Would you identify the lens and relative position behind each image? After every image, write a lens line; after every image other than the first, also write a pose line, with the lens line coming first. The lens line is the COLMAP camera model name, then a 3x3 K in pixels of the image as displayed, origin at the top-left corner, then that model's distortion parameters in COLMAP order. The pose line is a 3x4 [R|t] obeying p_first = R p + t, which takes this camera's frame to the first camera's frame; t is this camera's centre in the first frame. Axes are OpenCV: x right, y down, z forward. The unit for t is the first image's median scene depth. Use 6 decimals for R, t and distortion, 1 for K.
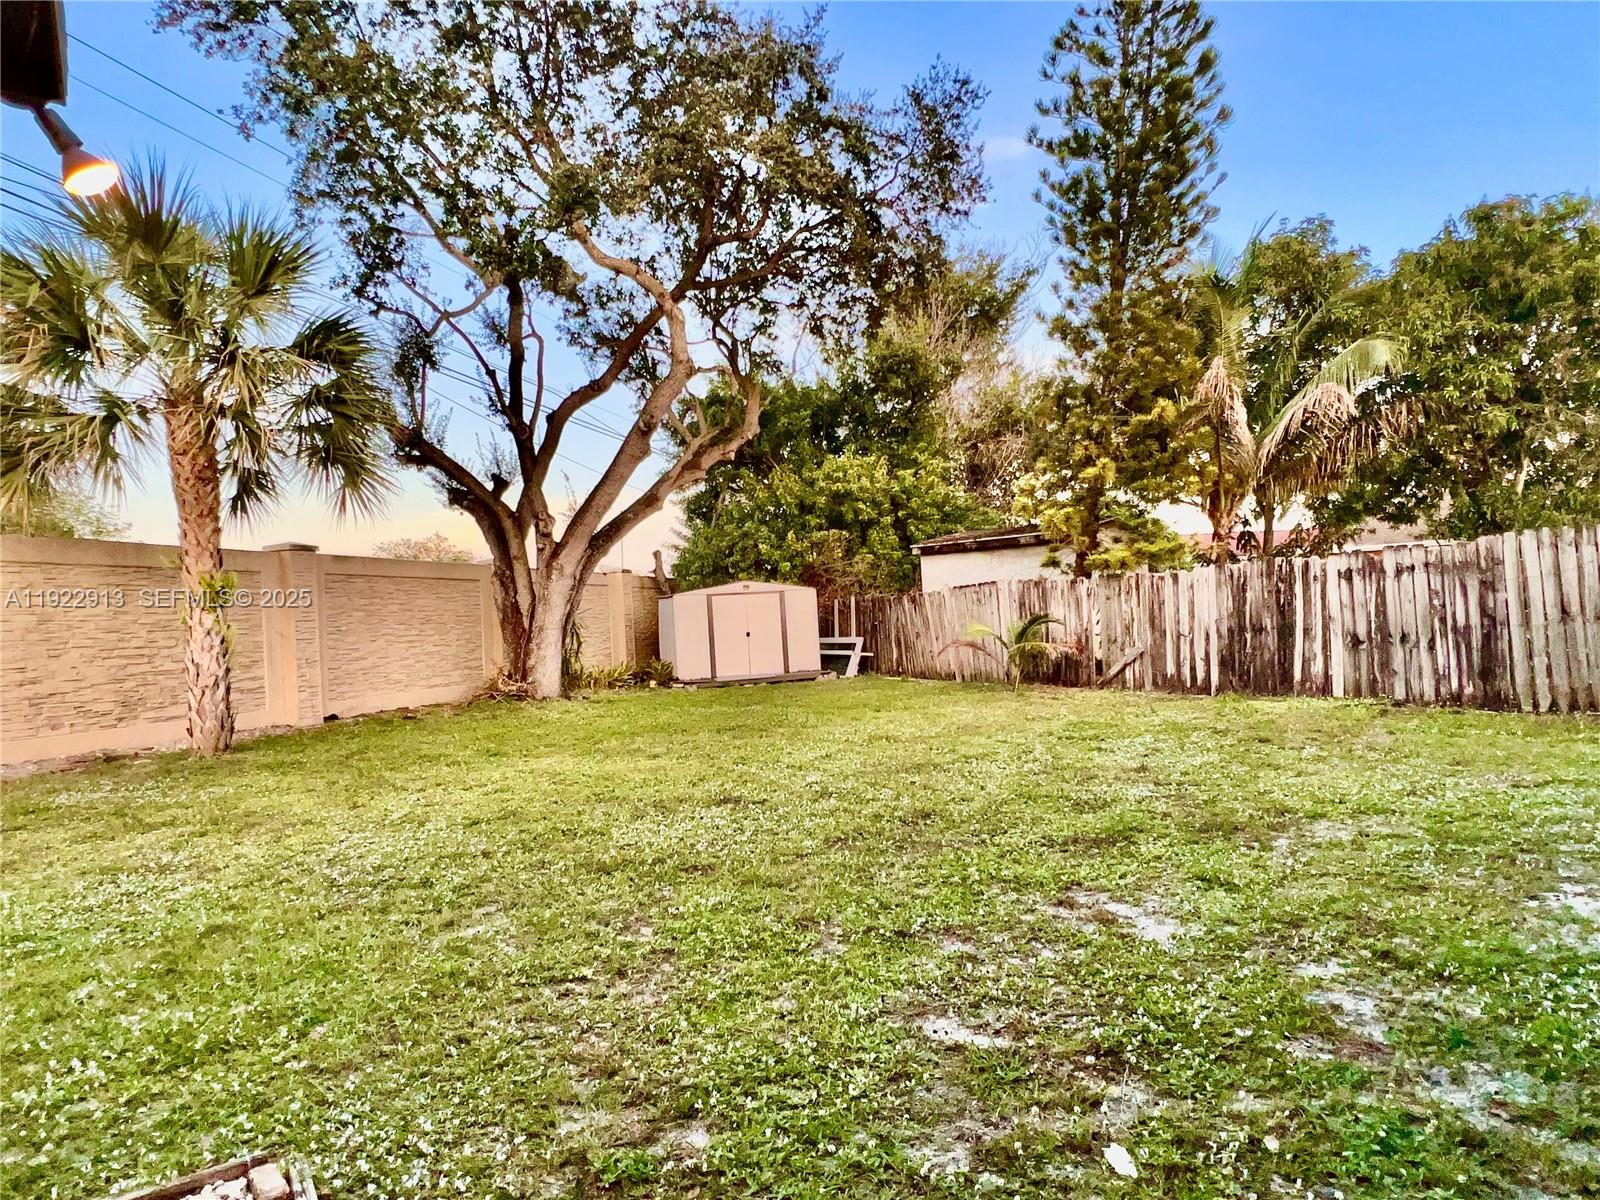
lens RADIAL K [[925.6, 0, 782.4], [0, 925.6, 606.9], [0, 0, 1]] dist [-0.005933, 0.002529]
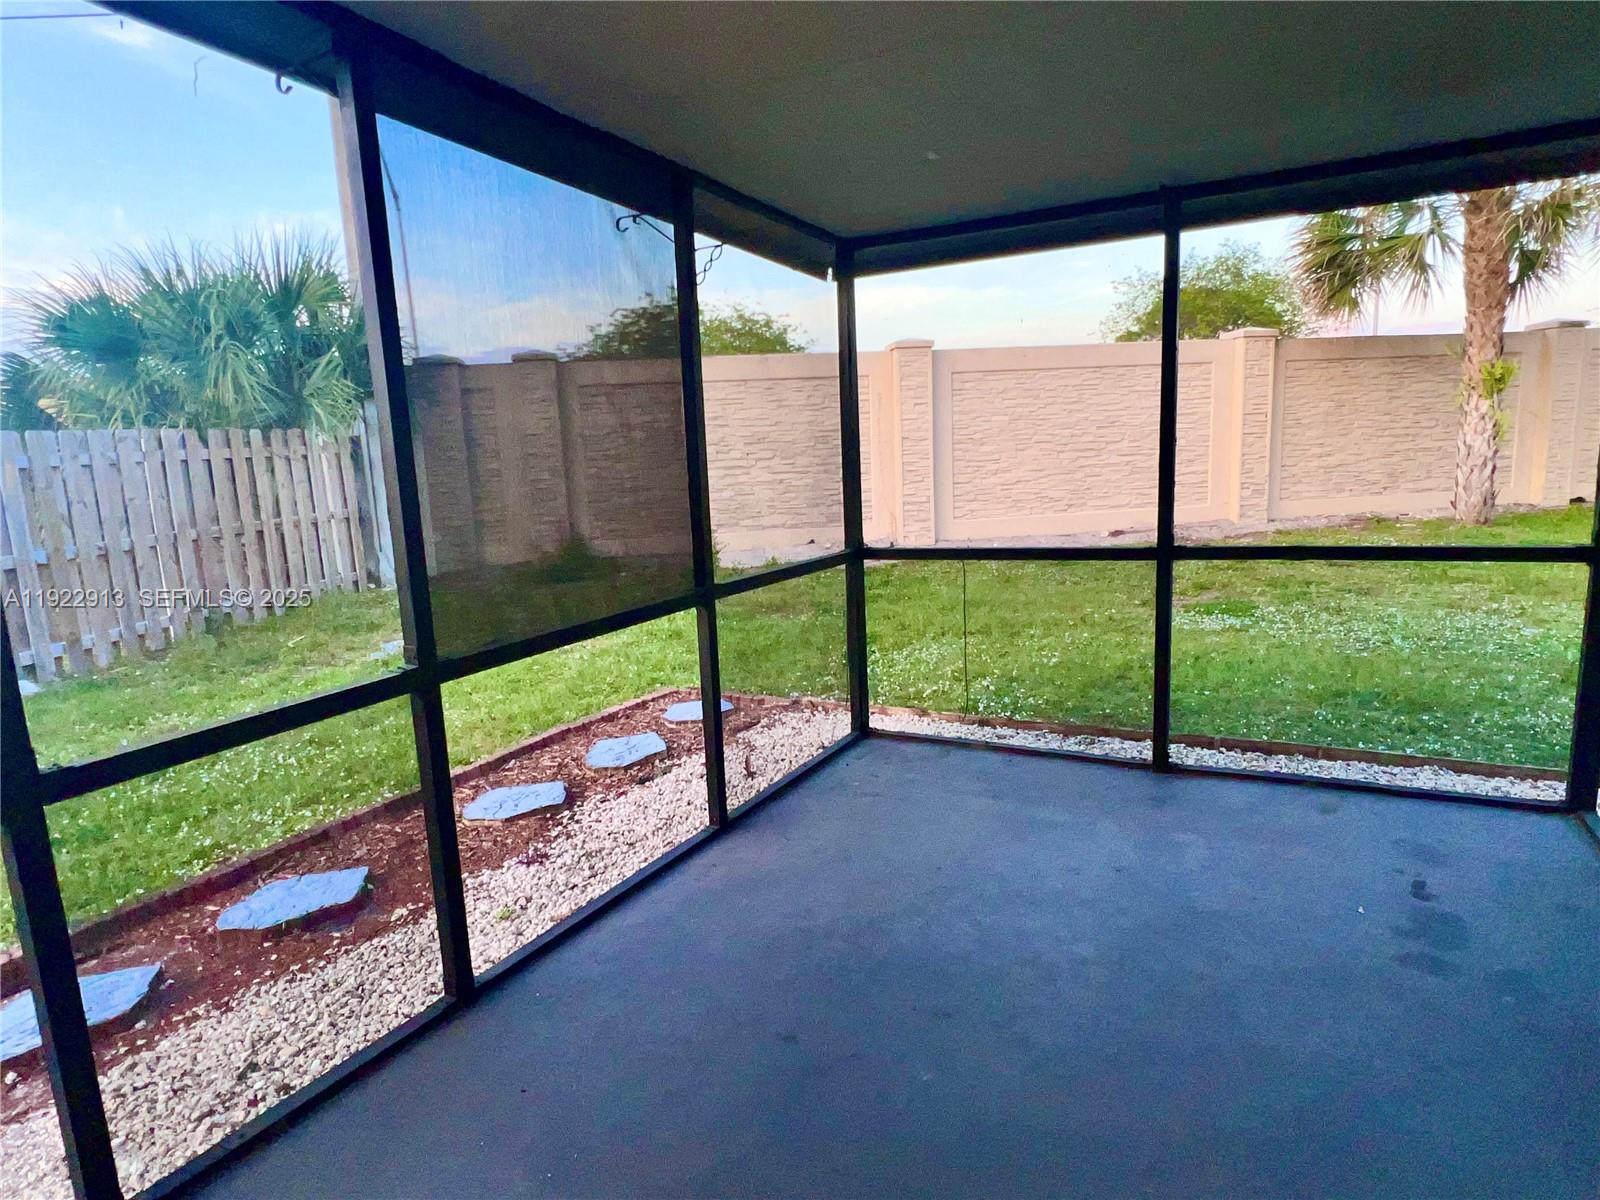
lens RADIAL K [[925.6, 0, 797.3], [0, 925.6, 602.3], [0, 0, 1]] dist [-0.005933, 0.002529]
pose [[0.460775, 0.183419, -0.868357, 0.003759], [0.035920, 0.973756, 0.224742, -0.023716], [0.886790, -0.134747, 0.442094, -0.175824]]
